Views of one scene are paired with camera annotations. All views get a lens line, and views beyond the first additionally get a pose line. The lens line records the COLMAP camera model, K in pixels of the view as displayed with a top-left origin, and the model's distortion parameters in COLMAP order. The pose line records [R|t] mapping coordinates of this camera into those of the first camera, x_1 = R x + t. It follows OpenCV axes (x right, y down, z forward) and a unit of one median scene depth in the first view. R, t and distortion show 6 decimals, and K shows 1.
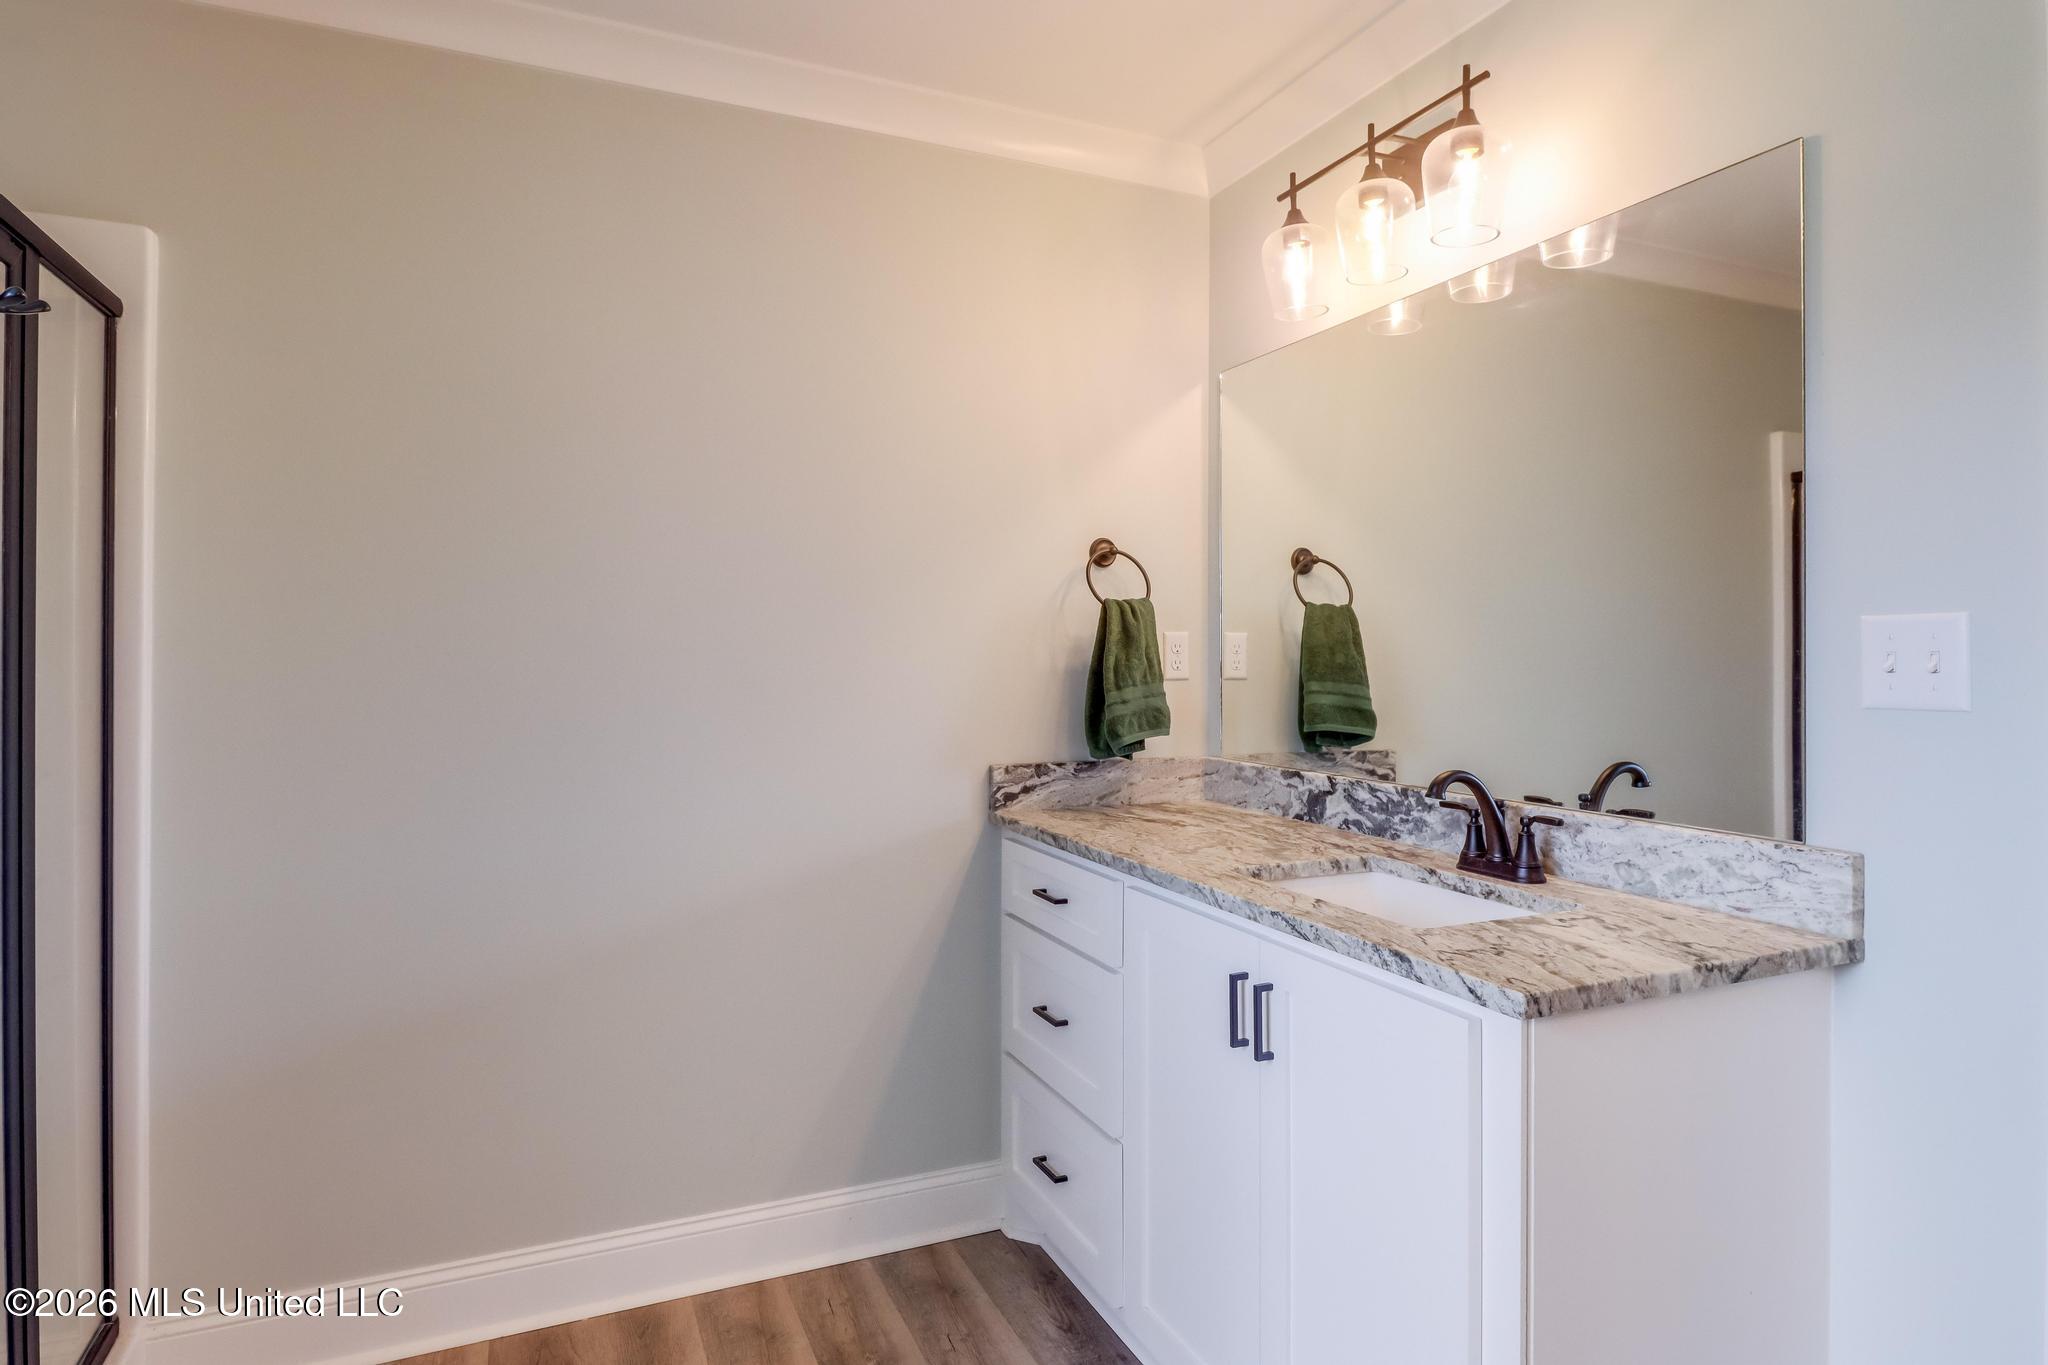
lens RADIAL K [[1004.6, 0, 1007.6], [0, 1004.6, 647.9], [0, 0, 1]] dist [0.002455, -0.009506]
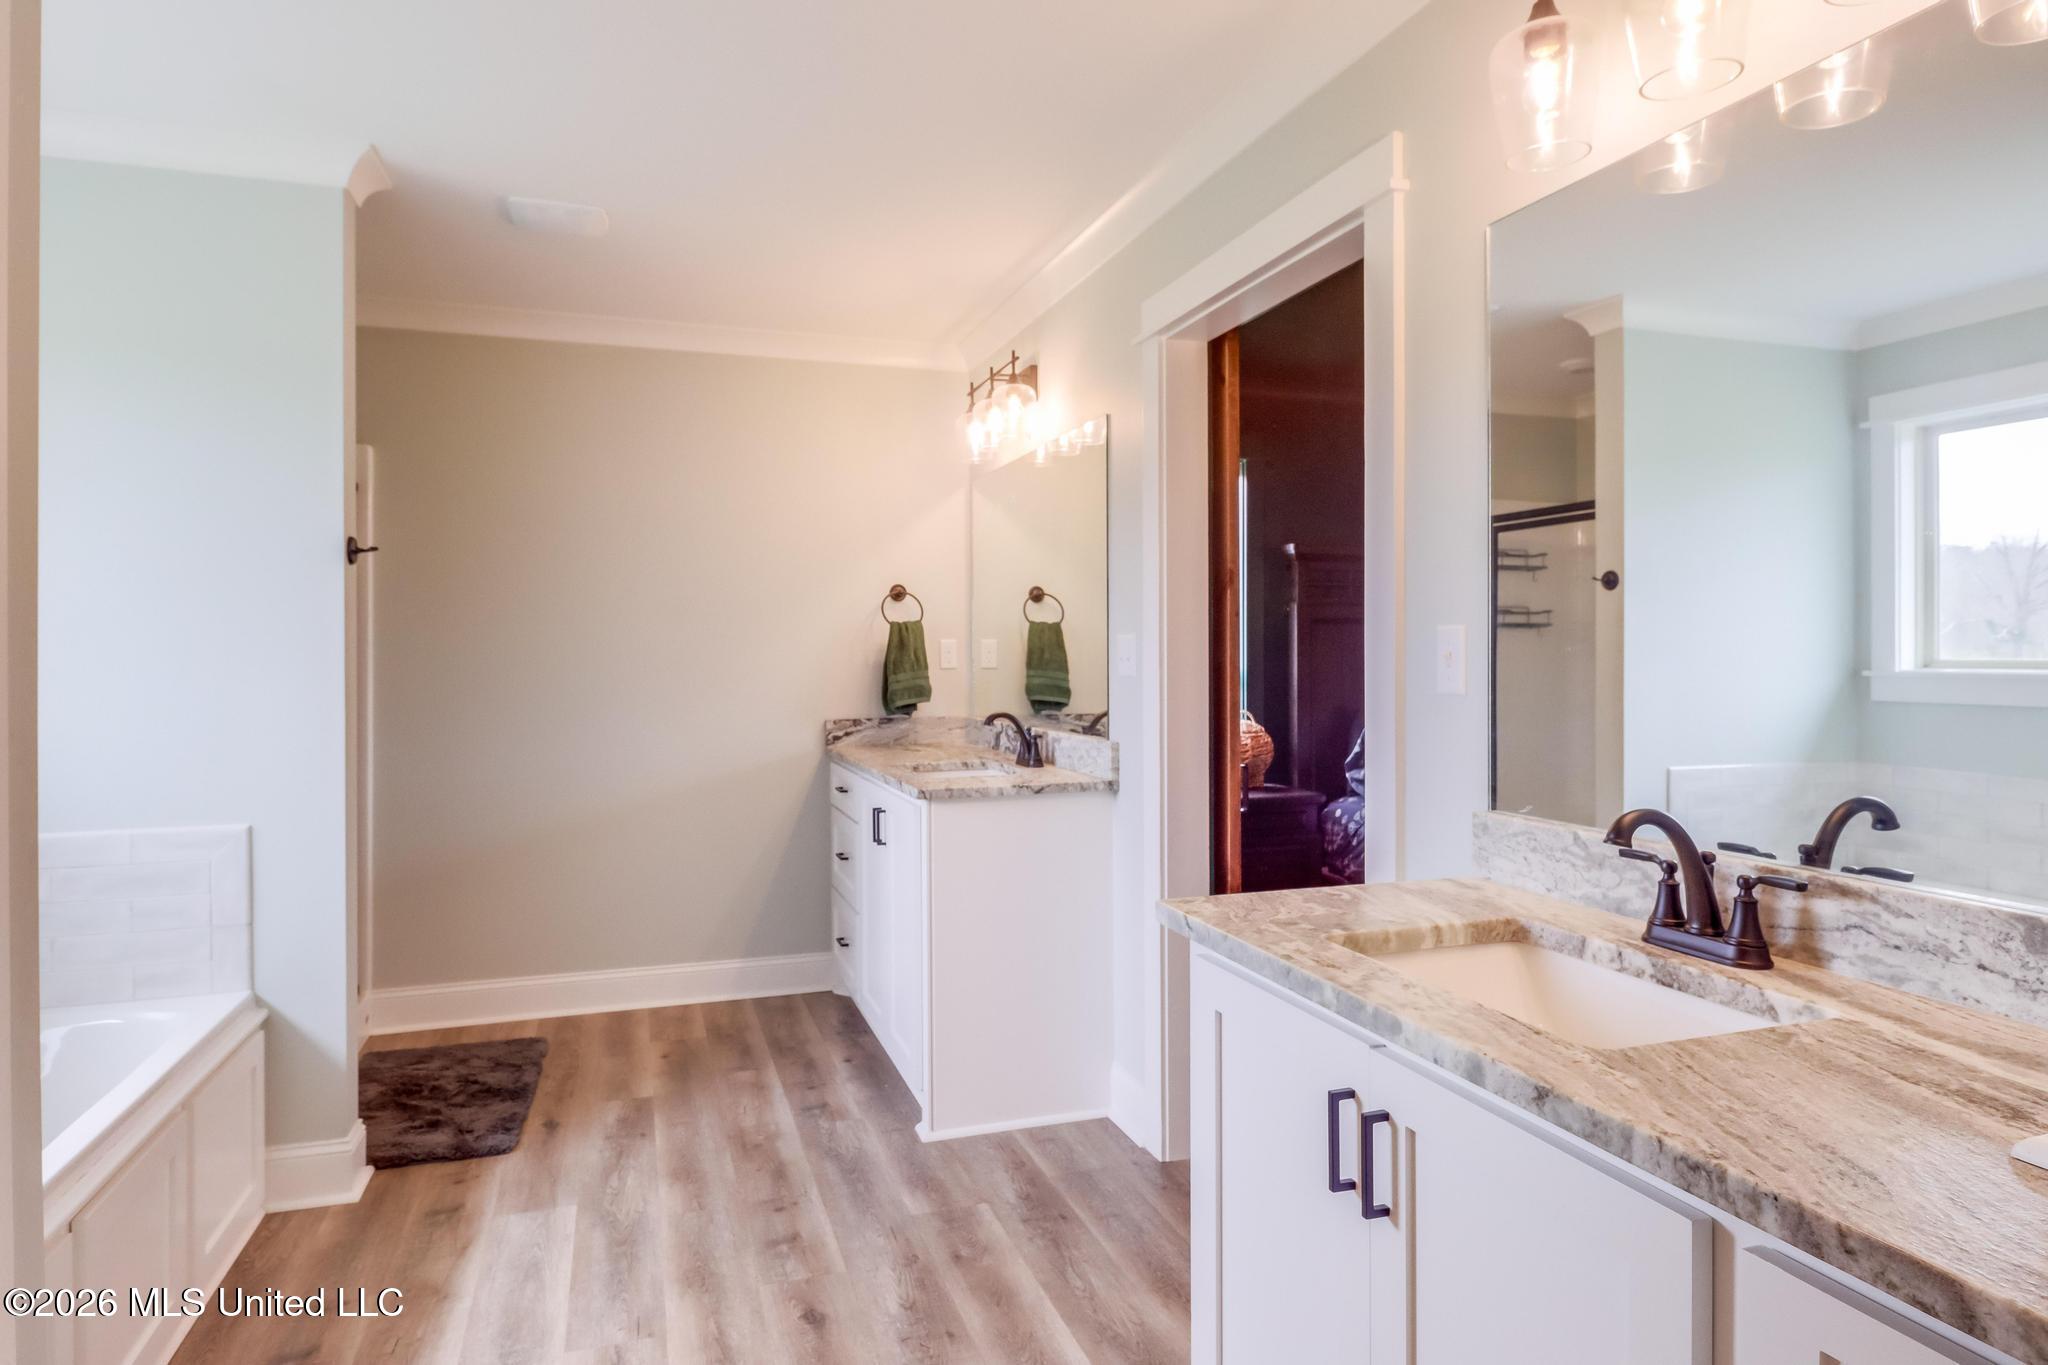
lens RADIAL K [[1035.3, 0, 1042.4], [0, 1035.3, 659.5], [0, 0, 1]] dist [0.001604, -0.007586]
pose [[0.997709, -0.005275, -0.067451, 0.467378], [0.006100, 0.999909, 0.012029, -0.003835], [0.067381, -0.012413, 0.997650, -0.722029]]
